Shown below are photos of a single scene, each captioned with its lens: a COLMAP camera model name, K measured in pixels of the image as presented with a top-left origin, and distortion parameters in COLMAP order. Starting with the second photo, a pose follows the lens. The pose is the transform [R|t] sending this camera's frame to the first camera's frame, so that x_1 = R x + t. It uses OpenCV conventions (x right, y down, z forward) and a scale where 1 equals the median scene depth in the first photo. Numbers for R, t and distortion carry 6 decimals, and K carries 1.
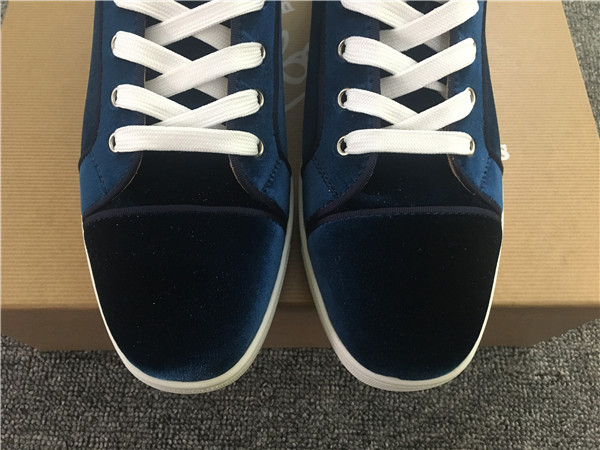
lens RADIAL K [[501.5, 0, 297.9], [0, 501.5, 224.8], [0, 0, 1]] dist [0.054128, -0.094862]
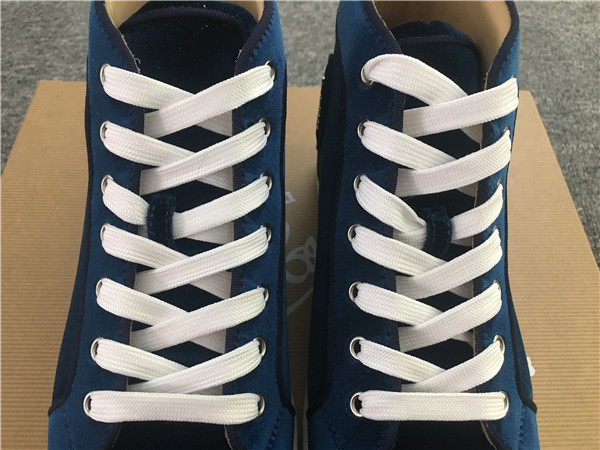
lens RADIAL K [[501.5, 0, 297.9], [0, 501.5, 224.8], [0, 0, 1]] dist [0.054128, -0.094862]
pose [[0.999869, 0.005246, 0.015292, -0.027212], [-0.002092, 0.979922, -0.199370, -0.290647], [-0.016031, 0.199311, 0.979805, 0.097308]]
